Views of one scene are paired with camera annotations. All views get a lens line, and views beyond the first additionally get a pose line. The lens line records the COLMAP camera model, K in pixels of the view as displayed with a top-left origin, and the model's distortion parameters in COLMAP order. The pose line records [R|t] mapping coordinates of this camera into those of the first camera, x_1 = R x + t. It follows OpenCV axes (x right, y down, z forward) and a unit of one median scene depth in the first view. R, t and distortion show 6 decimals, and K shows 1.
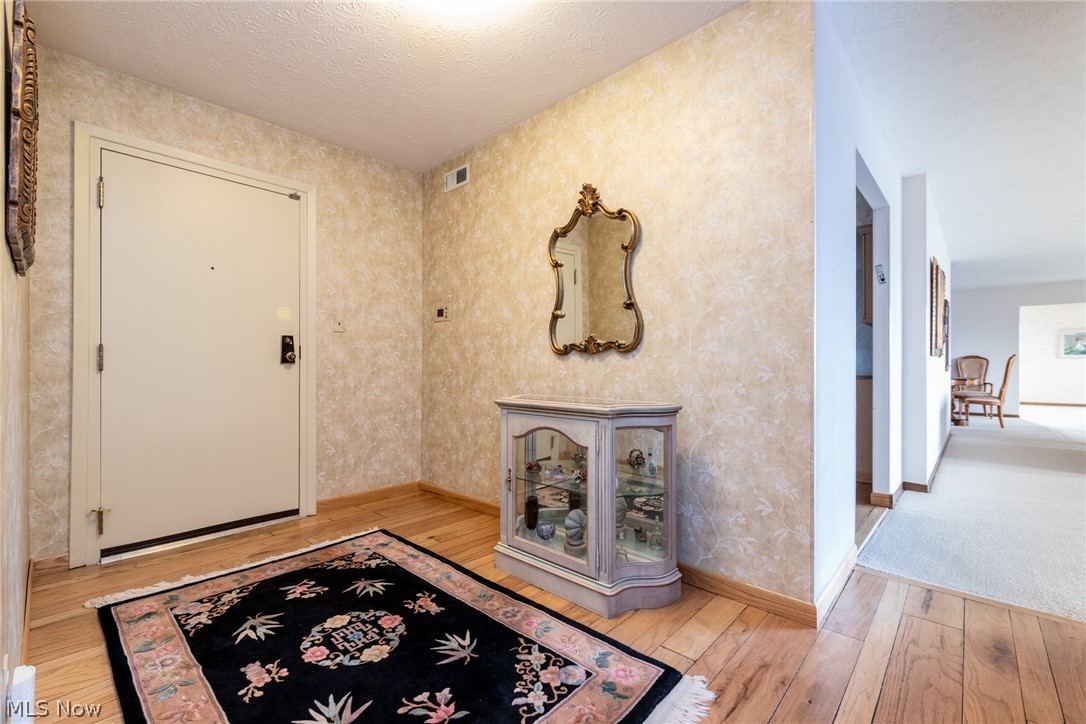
lens RADIAL K [[467.9, 0, 537.6], [0, 467.9, 368.2], [0, 0, 1]] dist [0.000859, 0.000012]
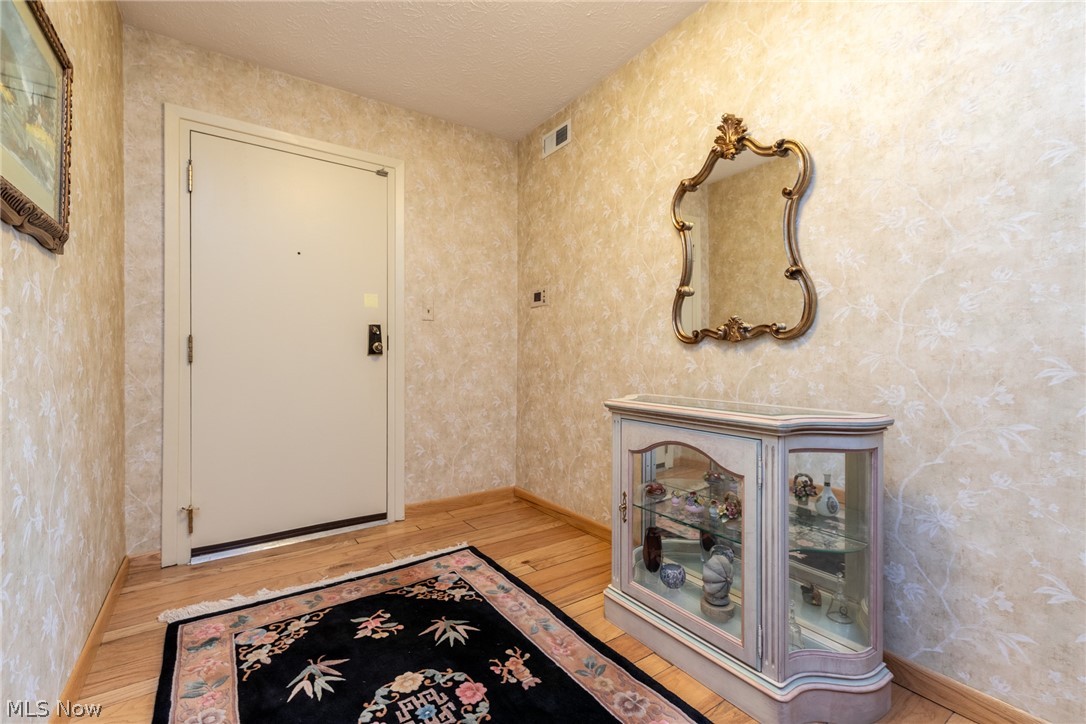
lens RADIAL K [[476.2, 0, 543.8], [0, 476.2, 337.5], [0, 0, 1]] dist [-0.001163, -0.000527]
pose [[0.981050, -0.007655, -0.193603, -0.035100], [-0.001156, 0.998970, -0.045358, -0.002964], [0.193750, 0.044723, 0.980031, 0.191202]]
